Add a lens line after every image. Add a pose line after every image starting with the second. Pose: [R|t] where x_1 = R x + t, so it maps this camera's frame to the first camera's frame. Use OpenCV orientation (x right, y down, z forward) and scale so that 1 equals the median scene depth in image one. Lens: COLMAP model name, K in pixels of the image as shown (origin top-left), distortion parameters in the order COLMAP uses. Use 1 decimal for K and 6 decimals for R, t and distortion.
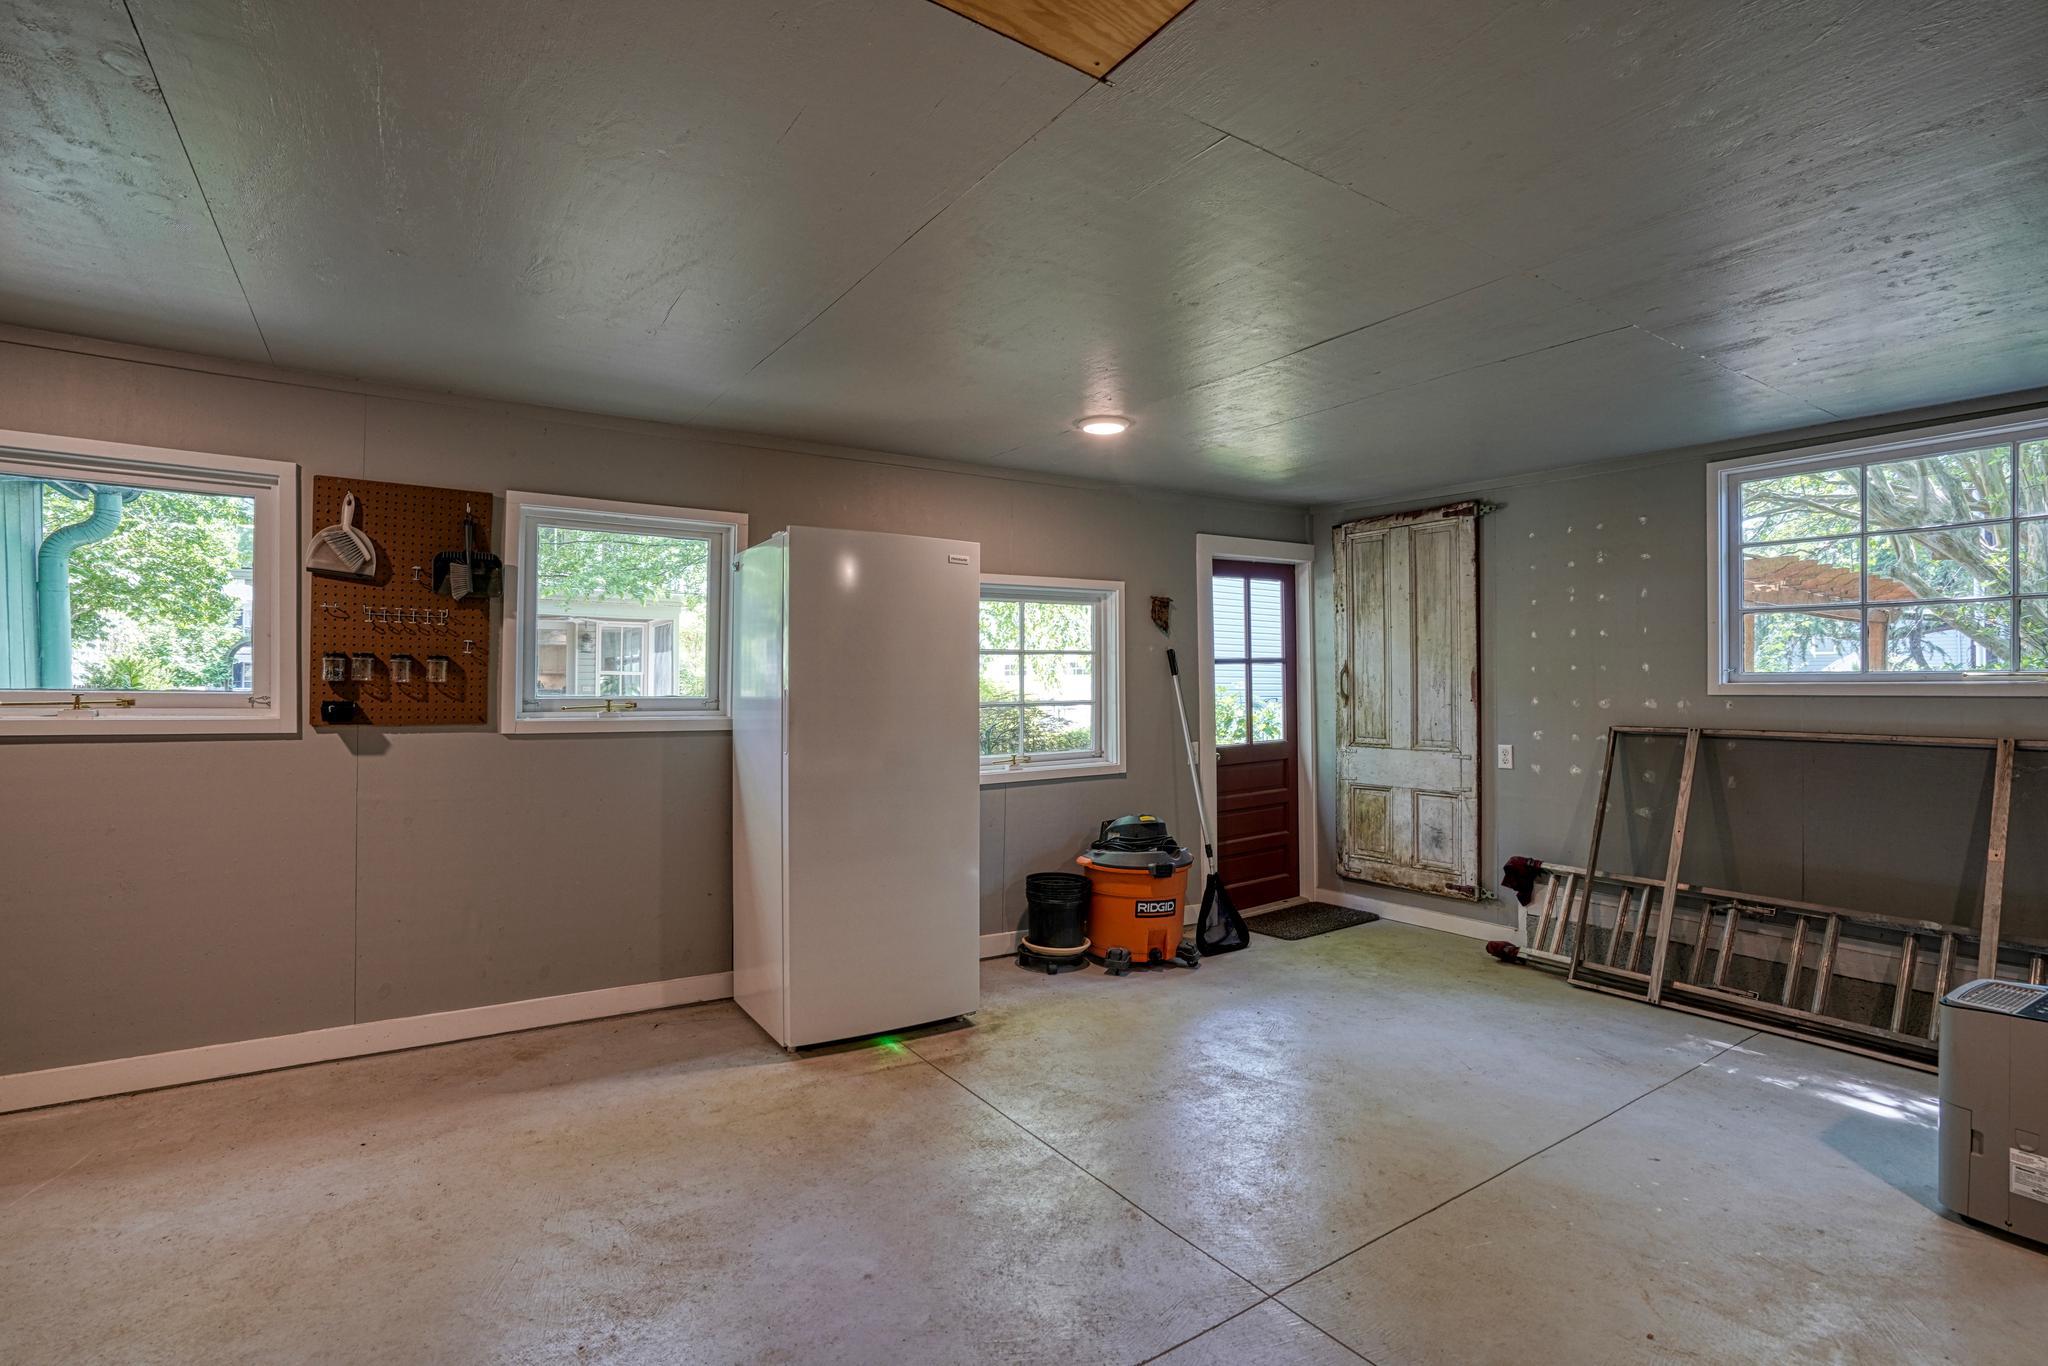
lens RADIAL K [[943.9, 0, 1012.8], [0, 943.9, 691.2], [0, 0, 1]] dist [-0.051832, 0.014416]
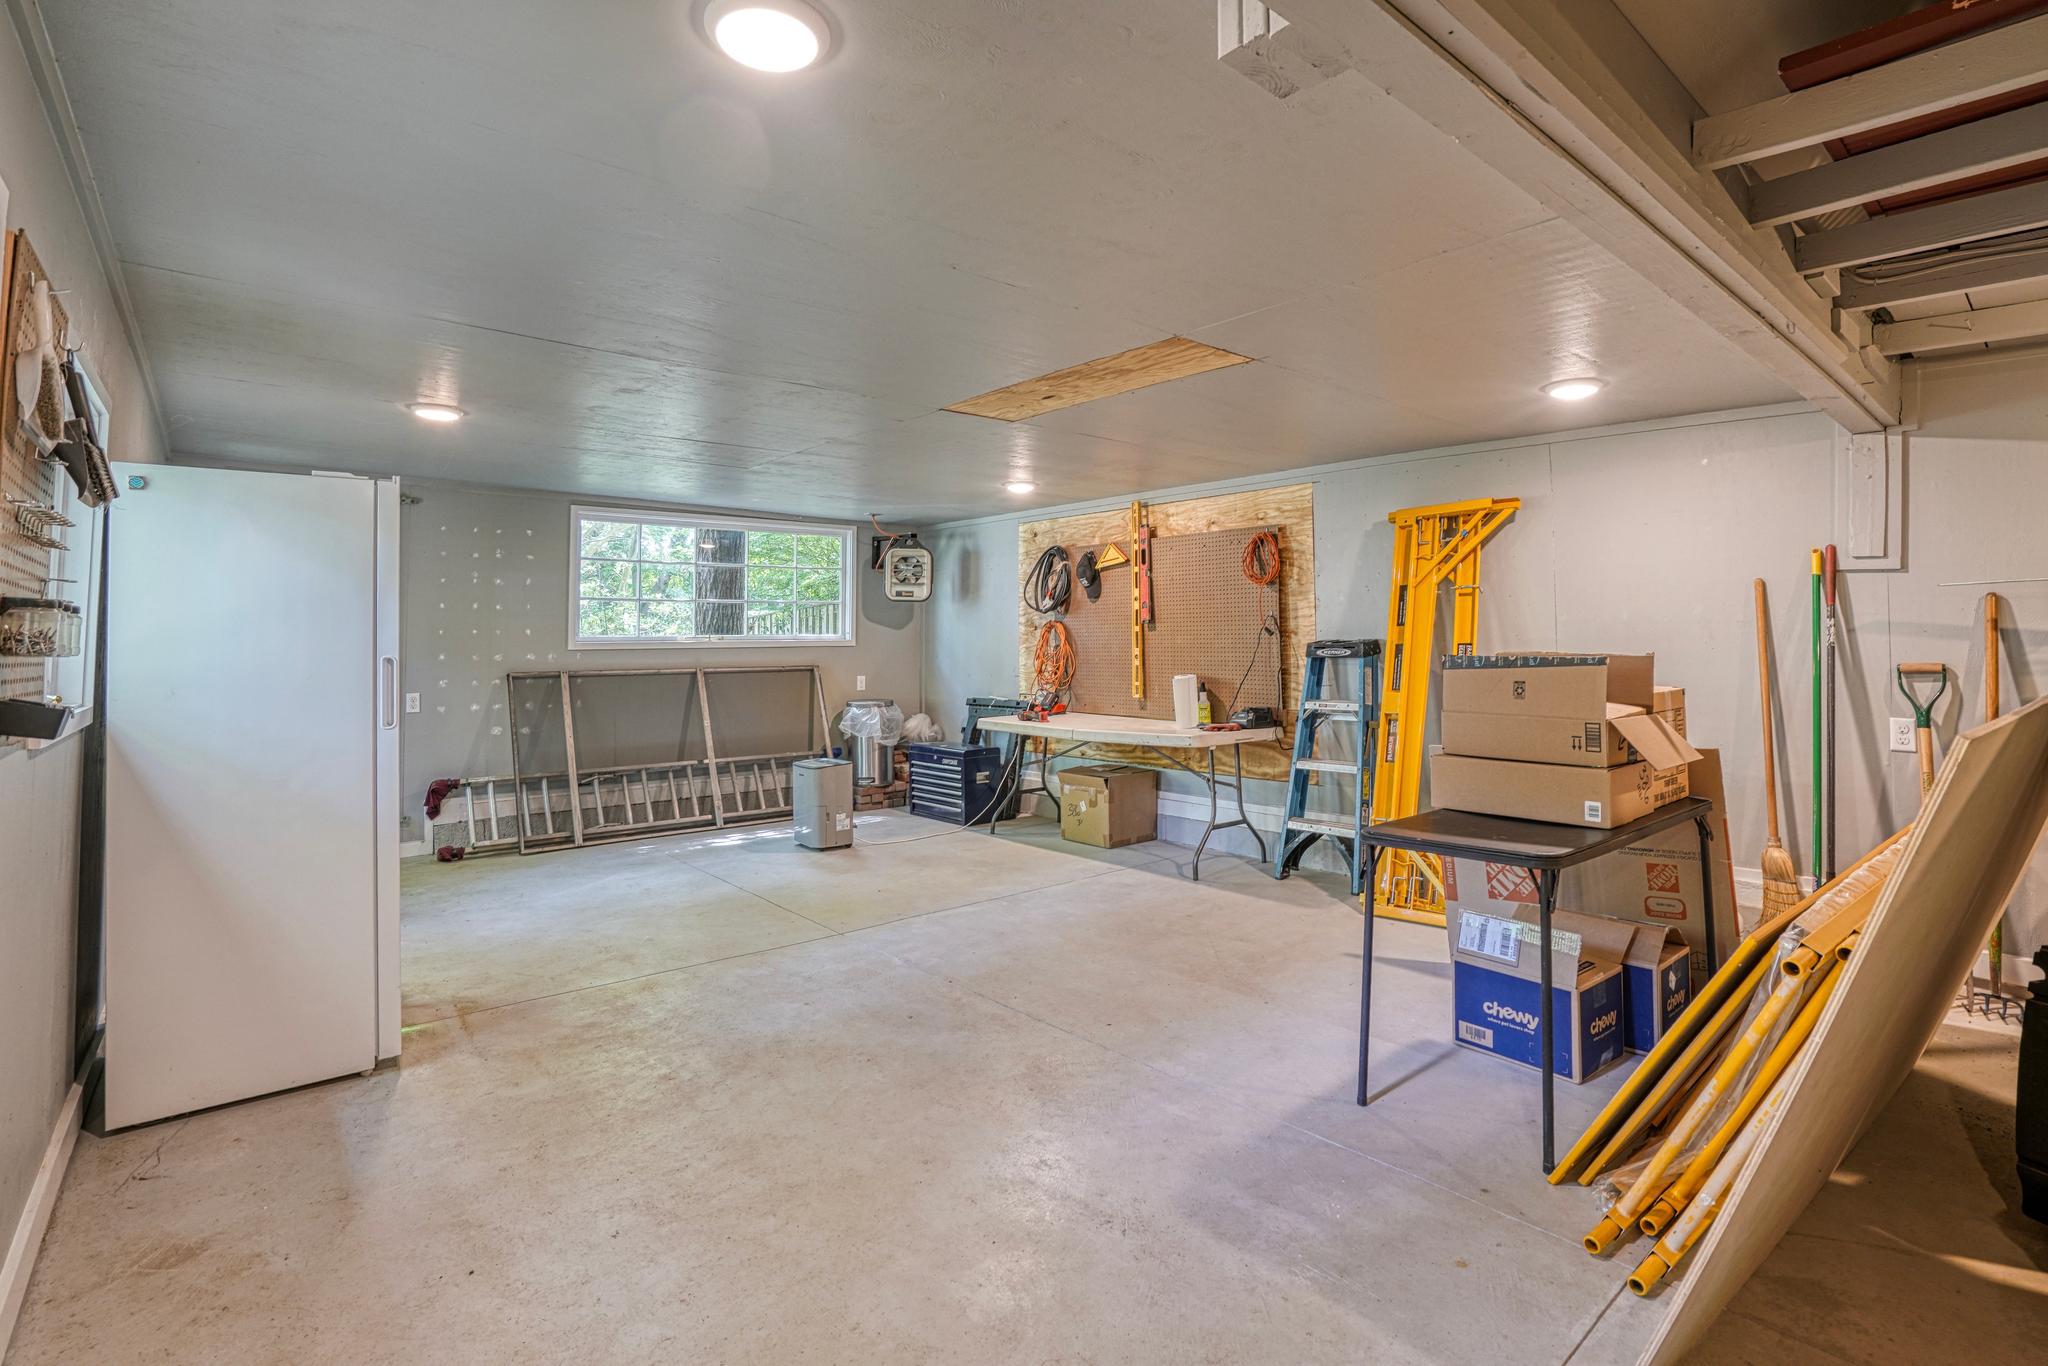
lens RADIAL K [[969.3, 0, 1049.0], [0, 969.3, 638.1], [0, 0, 1]] dist [-0.055394, 0.000681]
pose [[-0.143291, -0.001956, 0.989679, -1.229425], [0.005536, 0.999981, 0.002778, -0.020937], [-0.989665, 0.005876, -0.143277, 0.511173]]
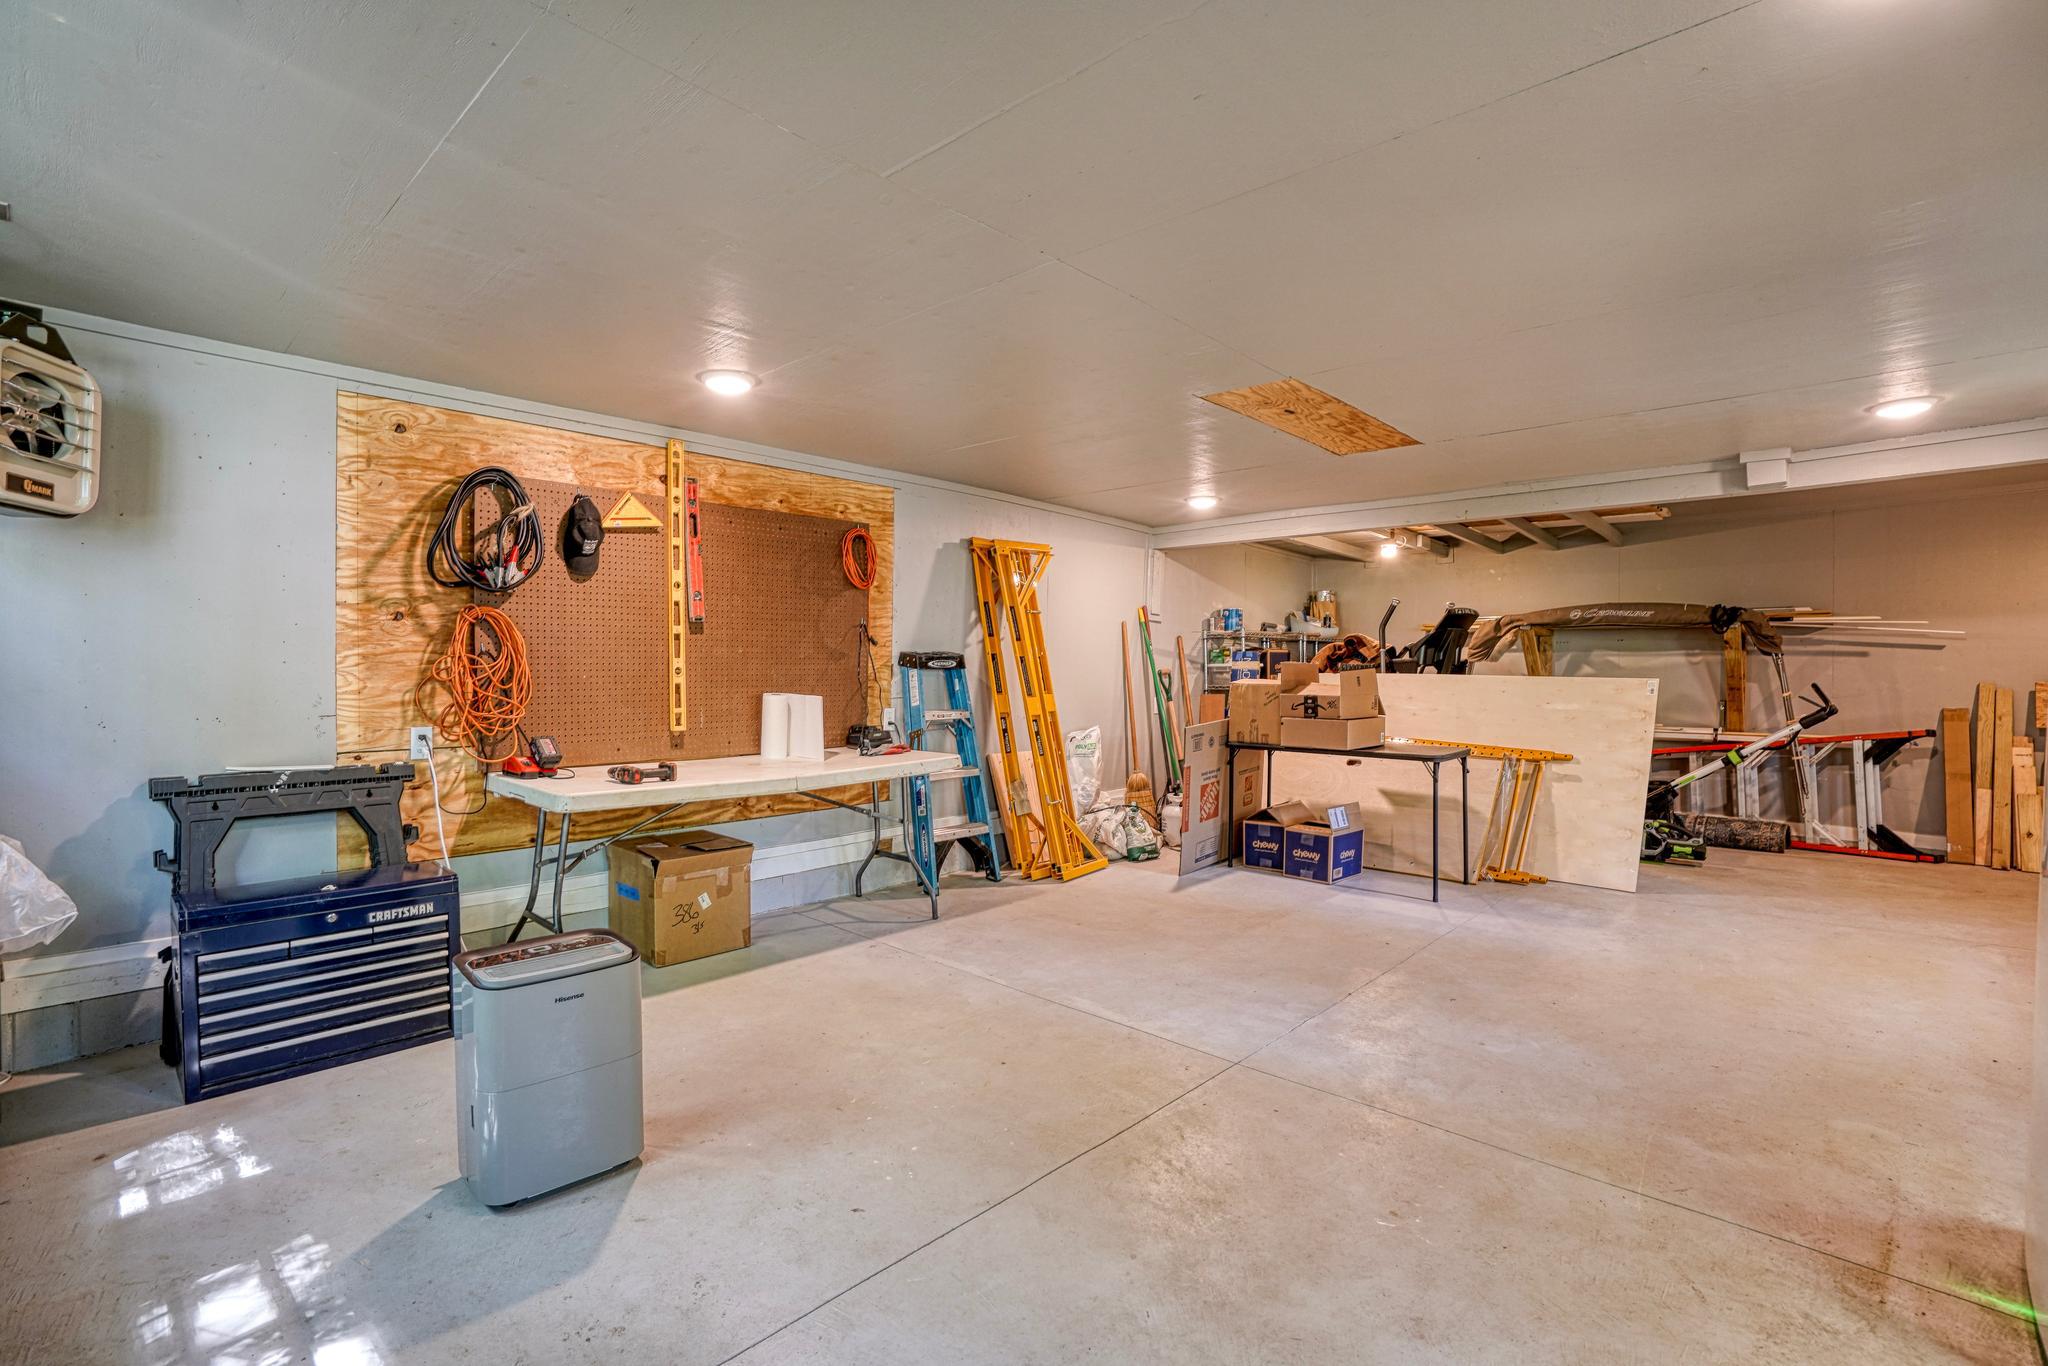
lens RADIAL K [[943.9, 0, 1012.8], [0, 943.9, 691.2], [0, 0, 1]] dist [-0.051832, 0.014416]
pose [[-0.973553, -0.002446, -0.228450, 0.596294], [-0.009491, 0.999512, 0.029744, 0.009793], [0.228266, 0.031126, -0.973101, 1.447252]]
